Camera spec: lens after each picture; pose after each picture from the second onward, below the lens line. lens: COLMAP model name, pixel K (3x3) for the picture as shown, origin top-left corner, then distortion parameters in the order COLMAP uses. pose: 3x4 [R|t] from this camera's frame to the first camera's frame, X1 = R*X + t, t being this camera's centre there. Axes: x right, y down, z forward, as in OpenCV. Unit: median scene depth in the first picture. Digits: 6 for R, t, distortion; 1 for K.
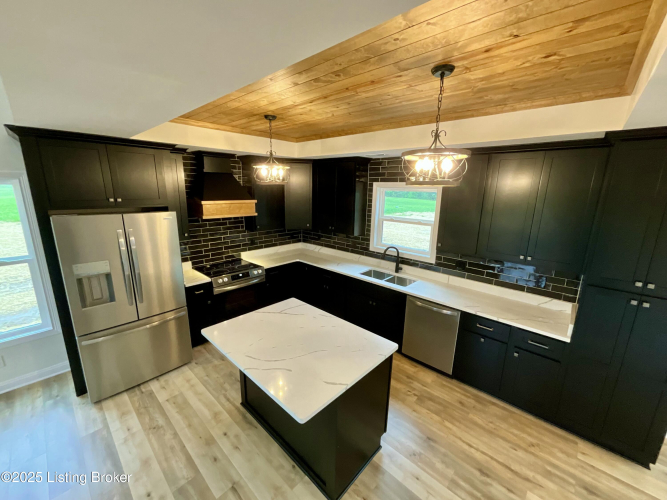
lens RADIAL K [[269.9, 0, 331.7], [0, 269.9, 249.1], [0, 0, 1]] dist [-0.000030, -0.000468]
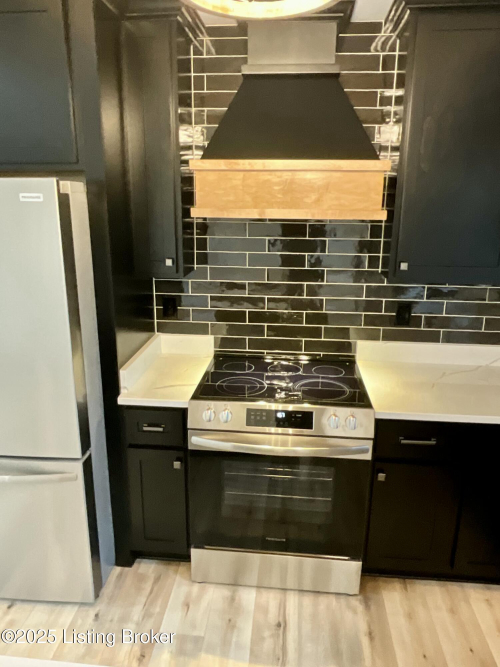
lens RADIAL K [[472.0, 0, 250.7], [0, 472.0, 322.6], [0, 0, 1]] dist [-0.000753, -0.000231]
pose [[0.610266, 0.188670, -0.769402, 0.029917], [-0.175705, 0.979272, 0.100769, -0.061502], [0.772466, 0.073692, 0.630766, 0.758208]]
